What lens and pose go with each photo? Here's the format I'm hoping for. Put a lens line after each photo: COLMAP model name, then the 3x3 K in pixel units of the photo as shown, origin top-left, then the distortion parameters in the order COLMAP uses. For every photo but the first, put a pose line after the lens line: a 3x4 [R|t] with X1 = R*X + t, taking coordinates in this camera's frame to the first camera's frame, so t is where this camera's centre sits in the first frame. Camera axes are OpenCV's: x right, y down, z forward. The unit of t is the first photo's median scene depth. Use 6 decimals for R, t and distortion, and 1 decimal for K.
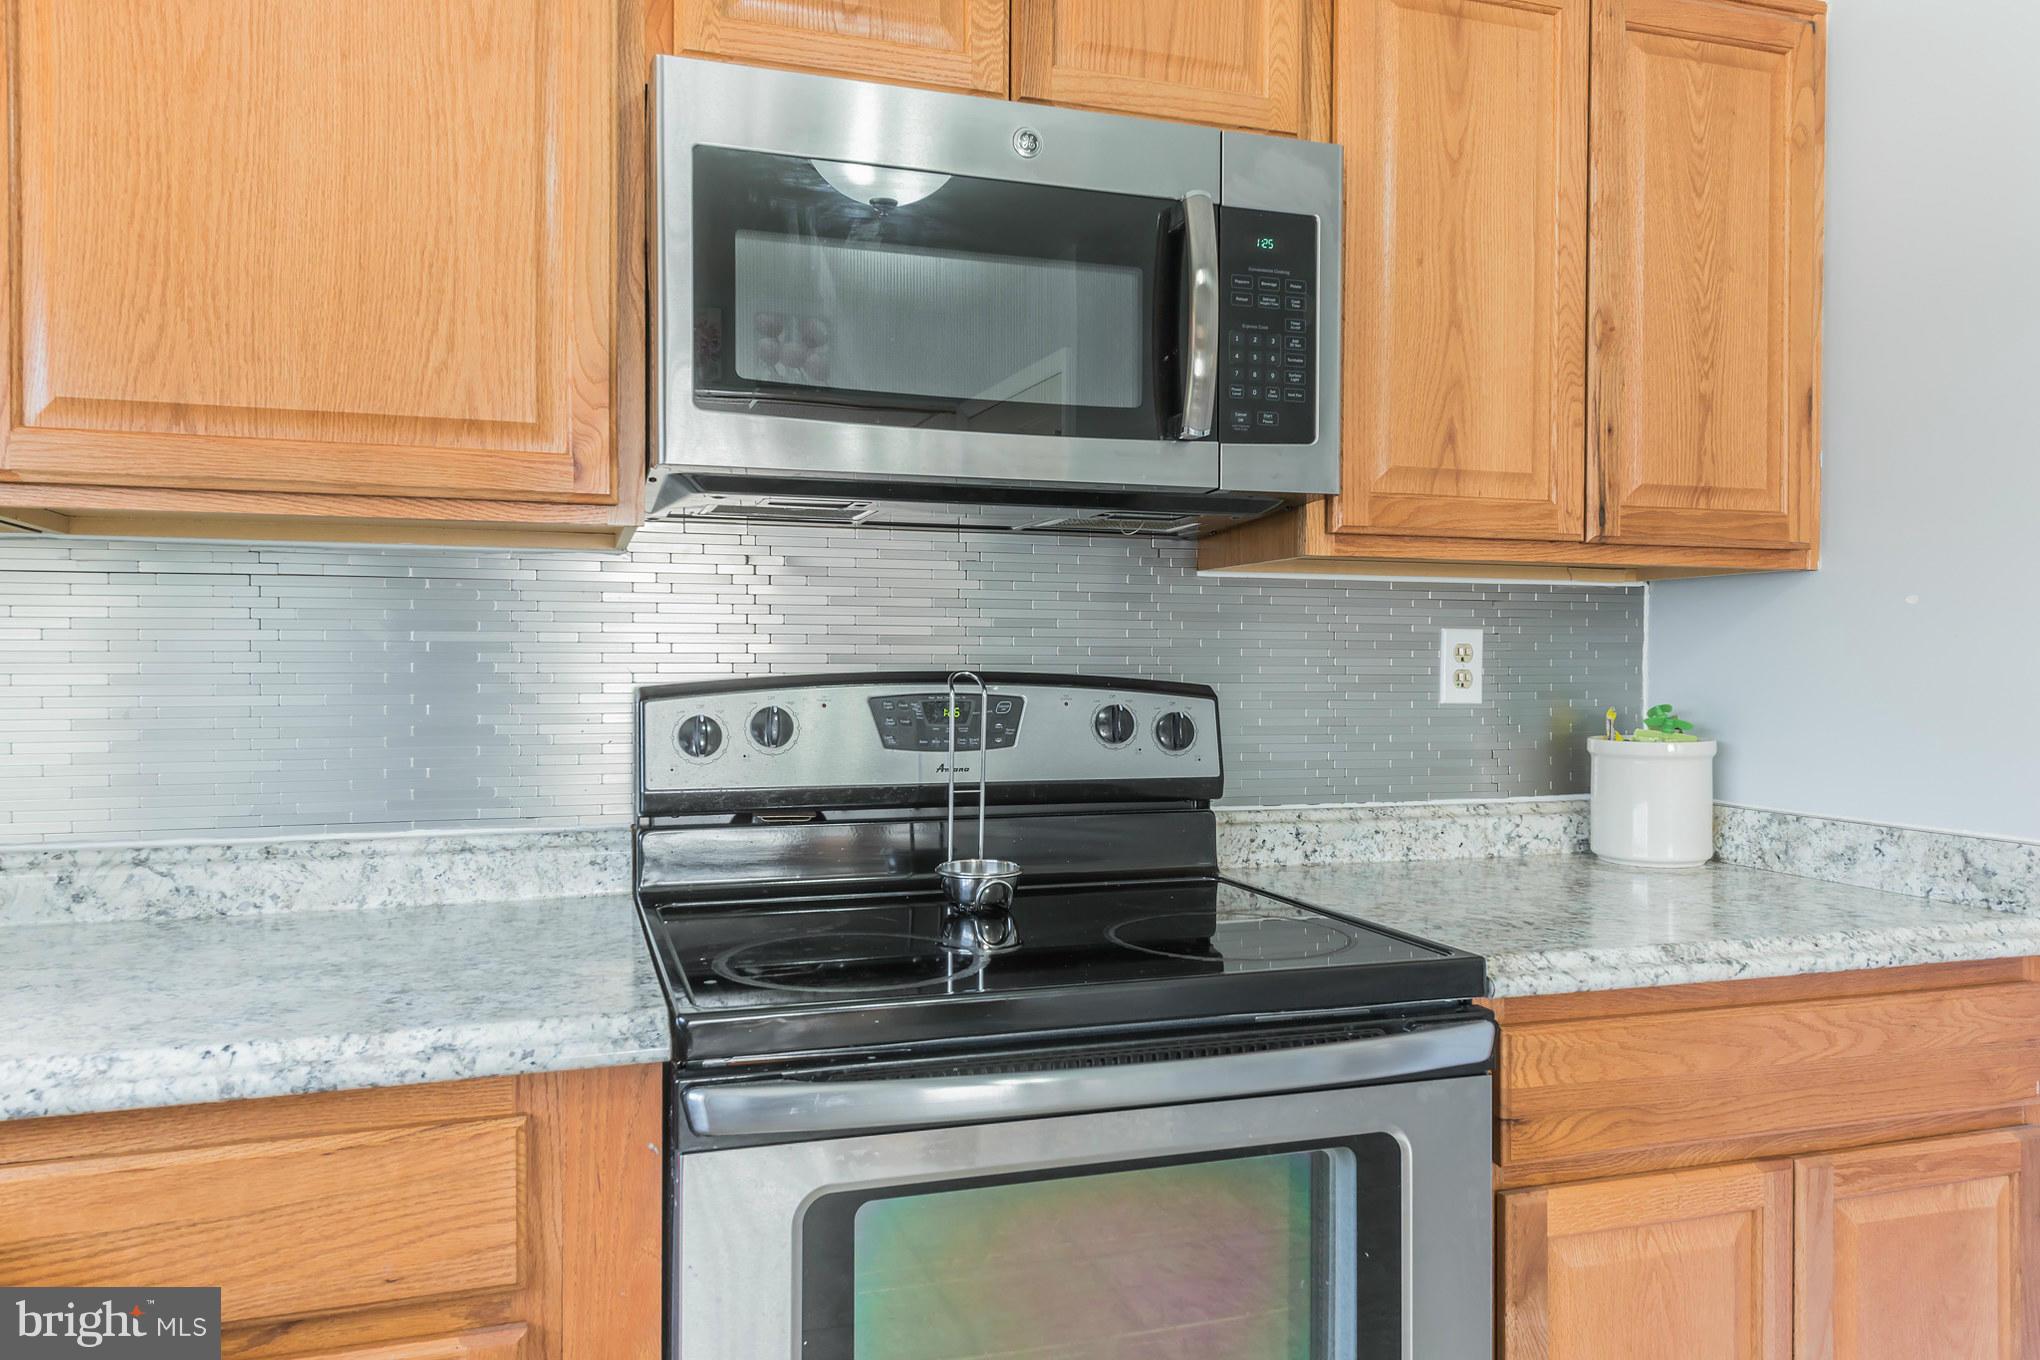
lens RADIAL K [[1392.1, 0, 1049.0], [0, 1392.1, 681.0], [0, 0, 1]] dist [0.007851, 0.000733]
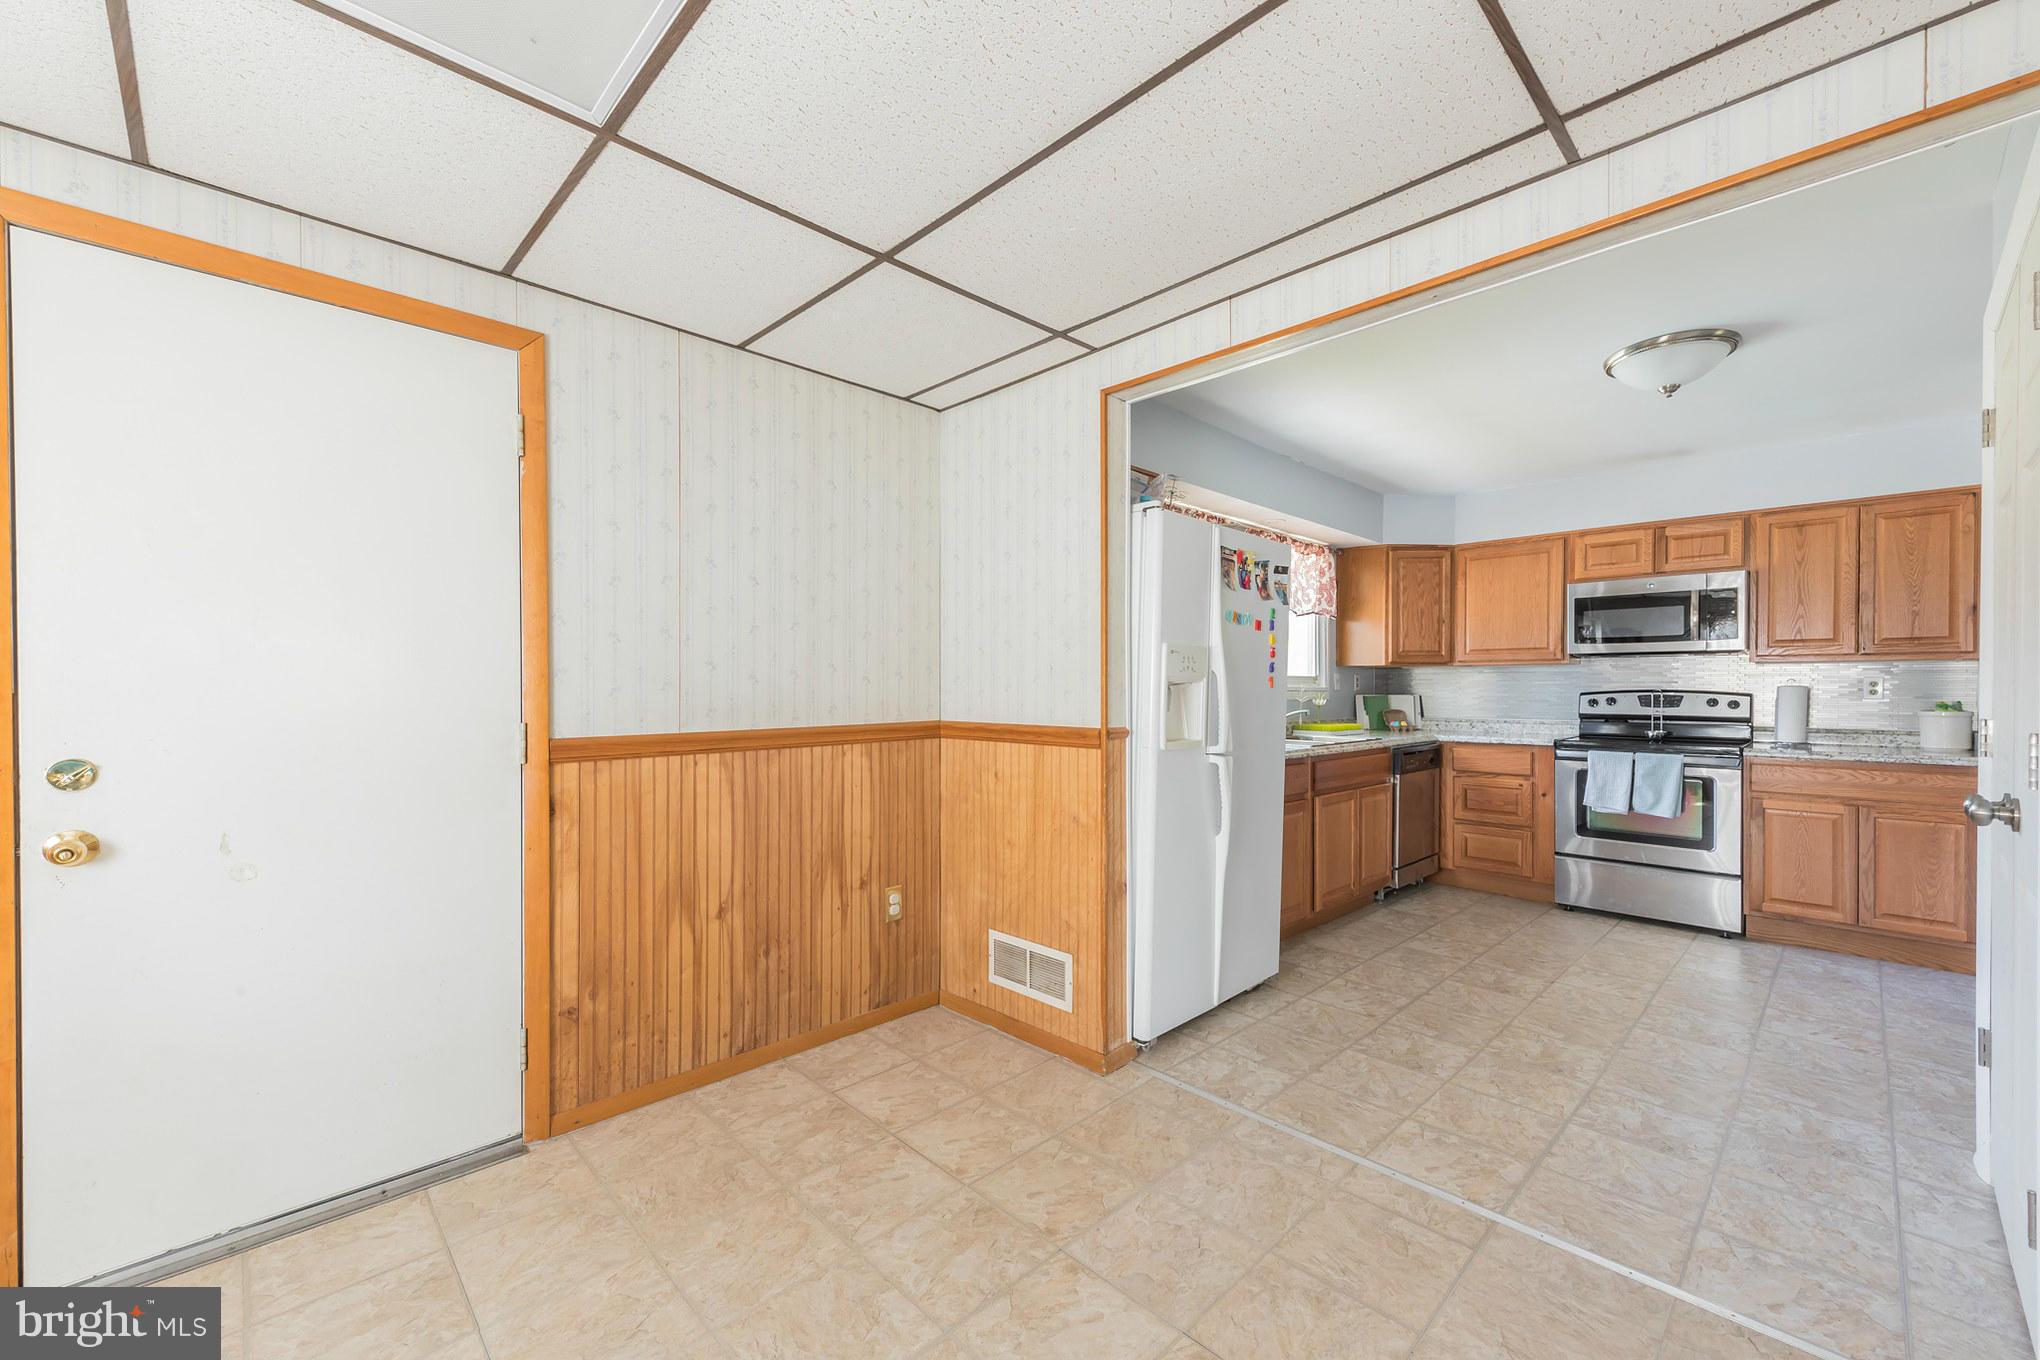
lens RADIAL K [[776.5, 0, 1020.6], [0, 776.5, 690.4], [0, 0, 1]] dist [0.002327, -0.000301]
pose [[0.418256, 0.002636, -0.908325, 1.386329], [-0.008443, 0.999964, -0.000986, 0.015813], [0.908290, 0.008081, 0.418263, -1.969451]]
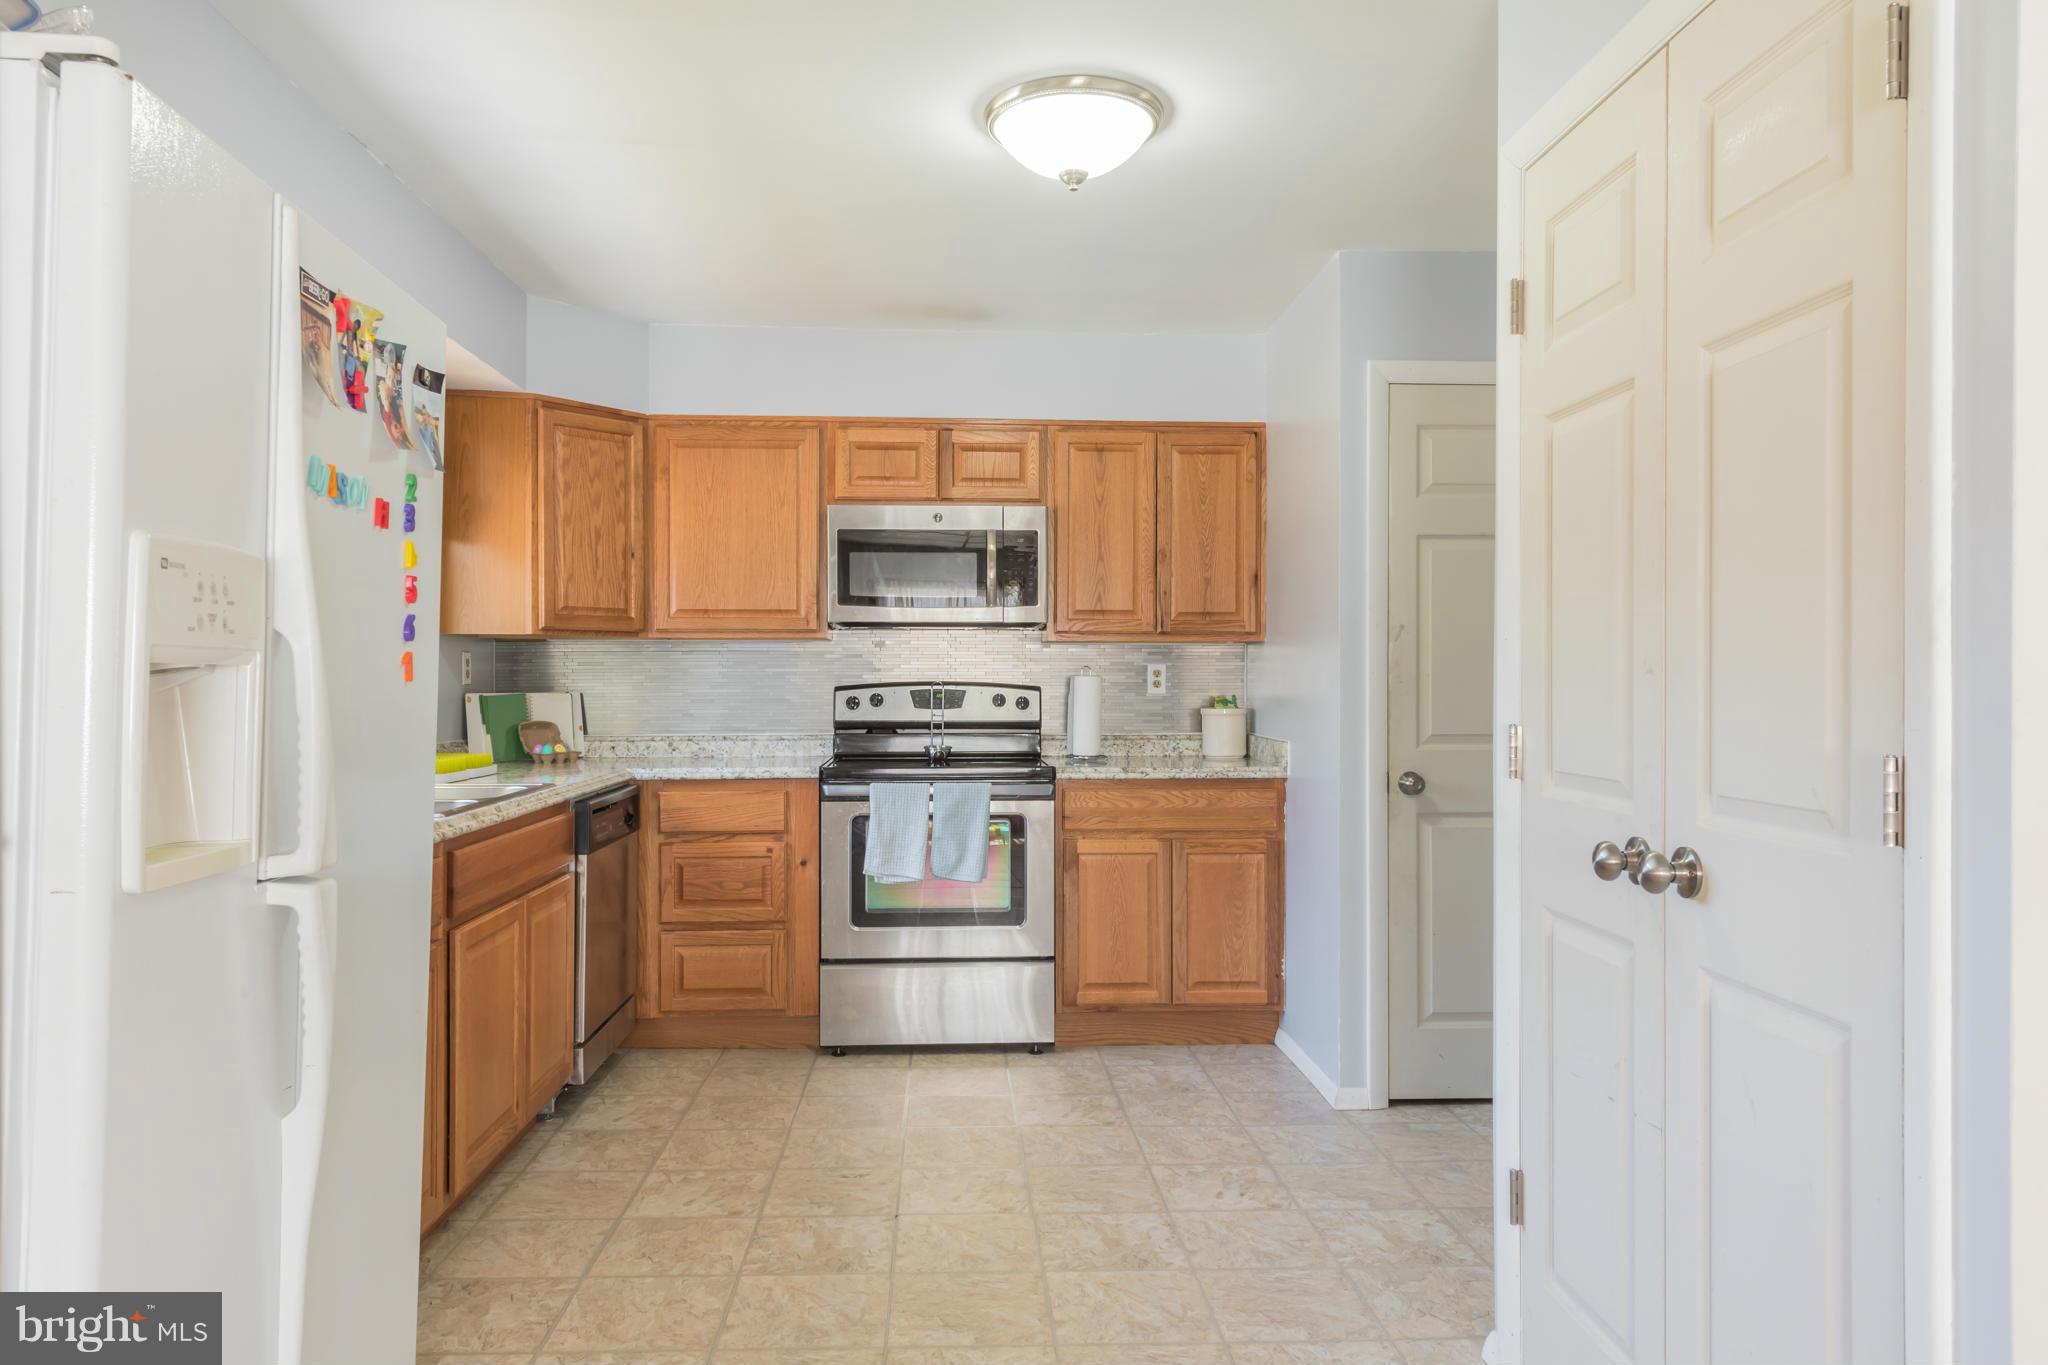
lens RADIAL K [[1359.1, 0, 984.1], [0, 1359.1, 679.3], [0, 0, 1]] dist [0.027060, -0.001633]
pose [[0.956482, -0.001686, -0.291788, 0.872547], [-0.000602, 0.999970, -0.007751, 0.011054], [0.291792, 0.007589, 0.956452, -1.718380]]
